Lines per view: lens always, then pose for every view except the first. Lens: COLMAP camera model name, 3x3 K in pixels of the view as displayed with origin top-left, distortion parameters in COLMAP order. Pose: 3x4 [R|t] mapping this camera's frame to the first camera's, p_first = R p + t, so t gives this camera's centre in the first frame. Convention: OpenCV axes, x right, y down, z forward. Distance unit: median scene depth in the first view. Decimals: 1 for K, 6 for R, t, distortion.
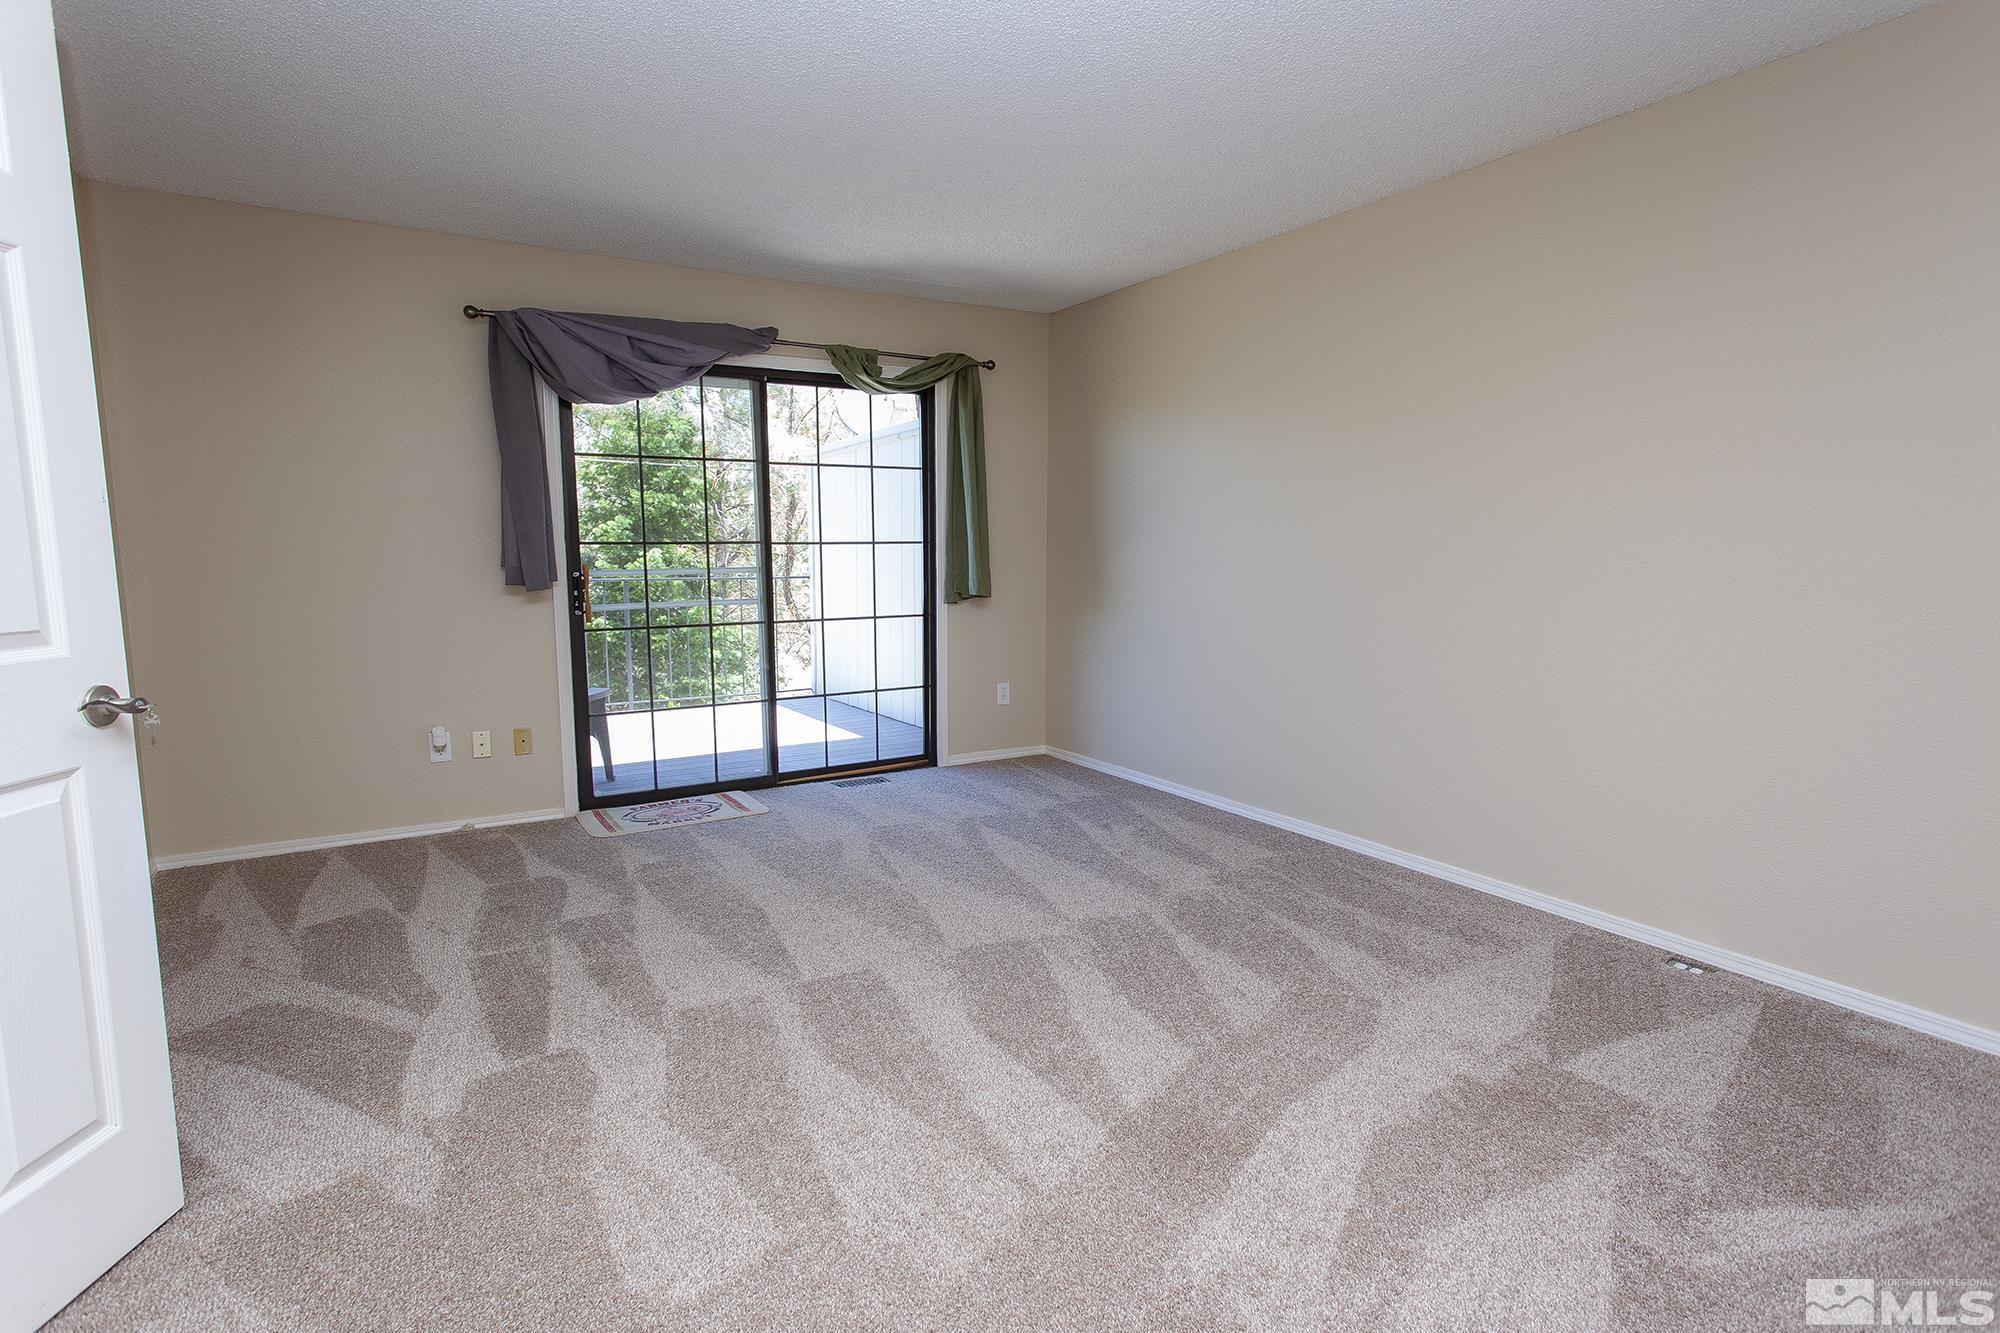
lens RADIAL K [[1000.8, 0, 987.9], [0, 1000.8, 670.2], [0, 0, 1]] dist [0.001976, 0.000447]
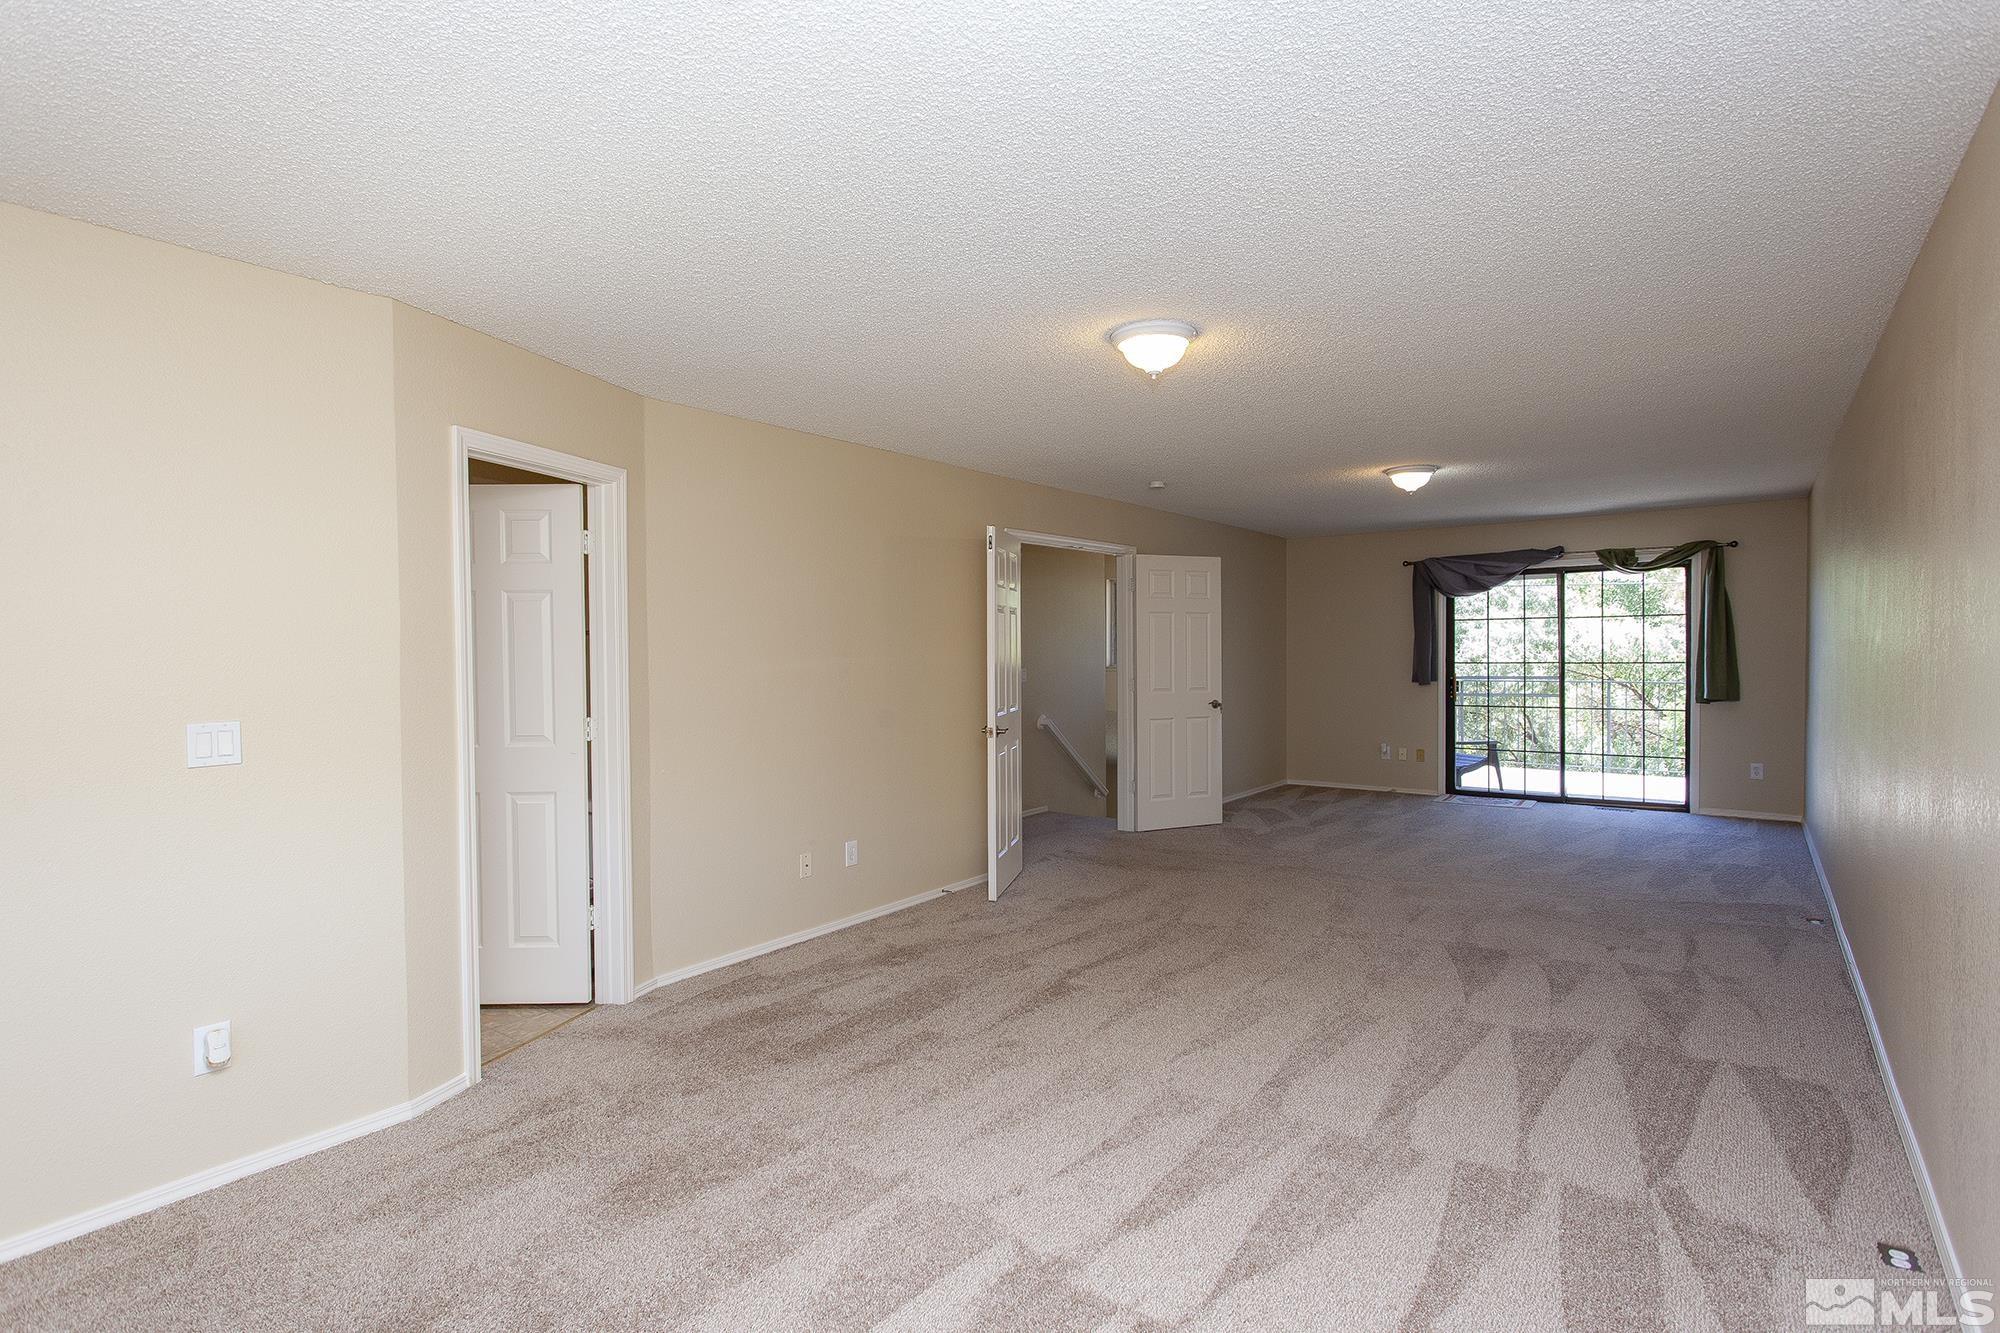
lens RADIAL K [[1000.8, 0, 987.9], [0, 1000.8, 670.2], [0, 0, 1]] dist [0.001976, 0.000447]
pose [[0.366537, 0.014993, -0.930283, 1.153638], [-0.107607, 0.993843, -0.026381, 0.045189], [0.924160, 0.109775, 0.365894, -0.635180]]
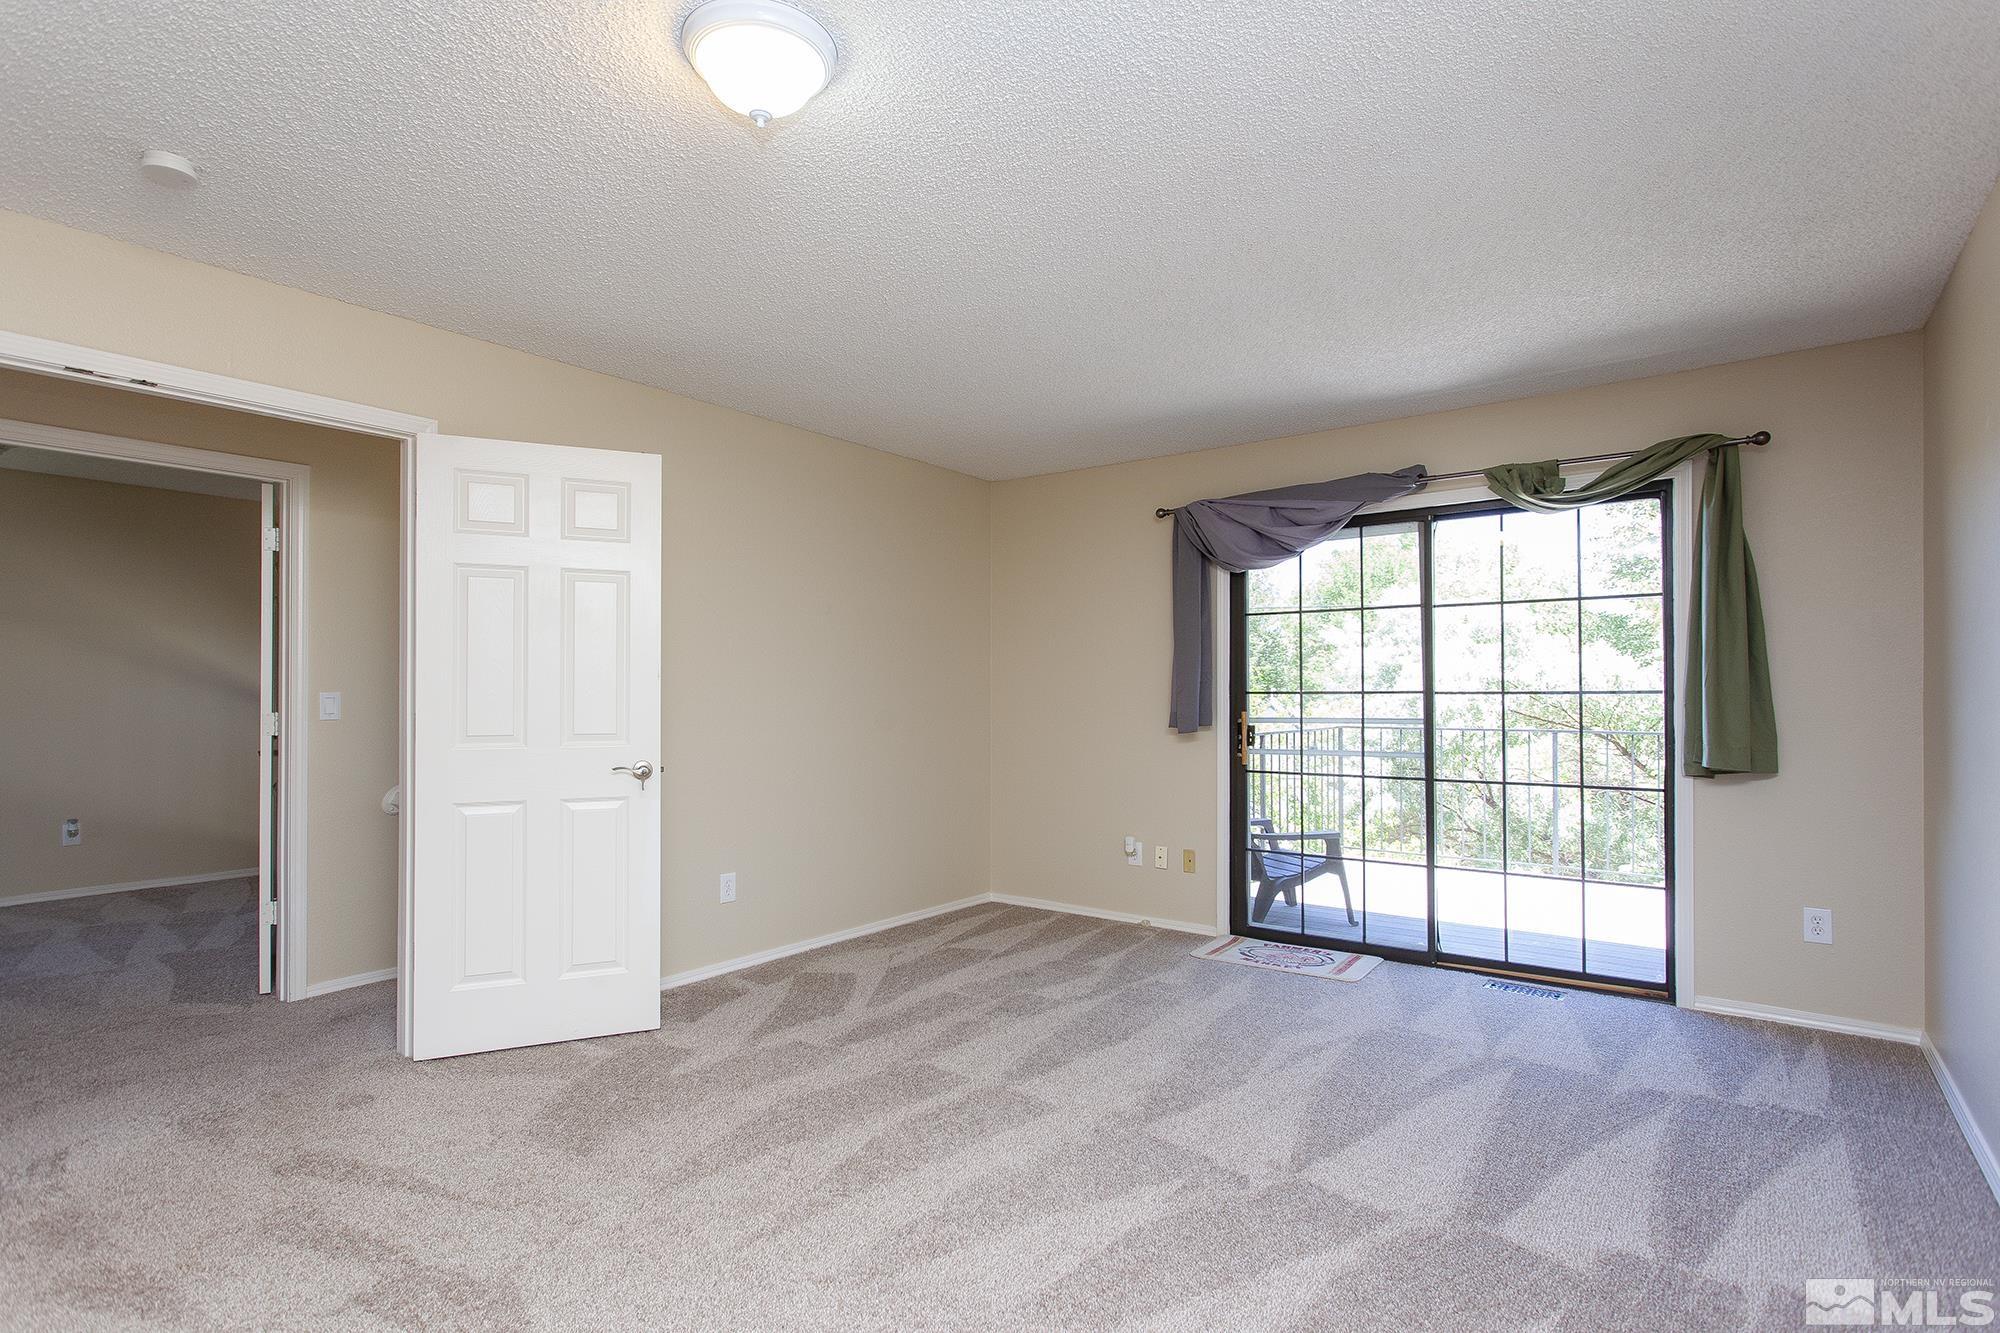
lens RADIAL K [[988.3, 0, 995.8], [0, 988.3, 679.9], [0, 0, 1]] dist [-0.000187, 0.000725]
pose [[0.378127, -0.012142, -0.925674, 0.512642], [-0.115876, 0.991429, -0.060338, -0.041960], [0.918473, 0.130079, 0.373479, 0.328162]]
